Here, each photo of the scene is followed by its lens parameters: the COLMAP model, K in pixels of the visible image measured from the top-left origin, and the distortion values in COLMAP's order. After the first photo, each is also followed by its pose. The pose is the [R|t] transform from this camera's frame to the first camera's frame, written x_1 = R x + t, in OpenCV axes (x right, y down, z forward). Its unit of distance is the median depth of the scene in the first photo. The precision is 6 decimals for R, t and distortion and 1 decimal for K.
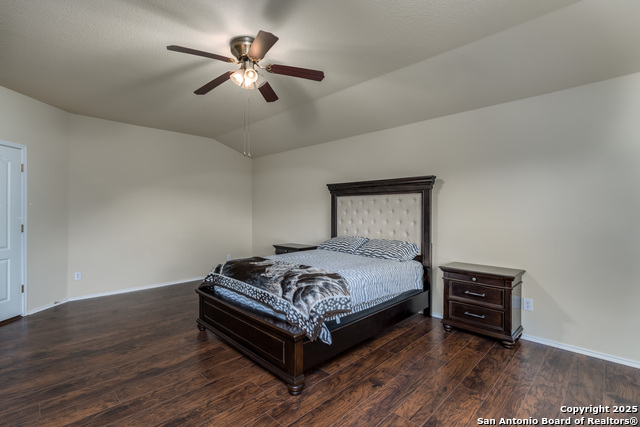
lens RADIAL K [[305.3, 0, 318.1], [0, 305.3, 209.3], [0, 0, 1]] dist [-0.002007, -0.000028]
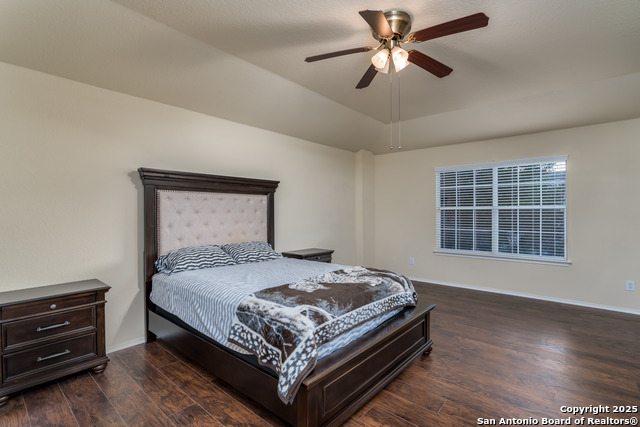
lens RADIAL K [[305.3, 0, 318.1], [0, 305.3, 209.3], [0, 0, 1]] dist [-0.002007, -0.000028]
pose [[-0.087852, 0.005800, 0.996117, -0.932456], [-0.000731, 0.999982, -0.005887, 0.004273], [-0.996133, -0.001245, -0.087846, 1.112207]]
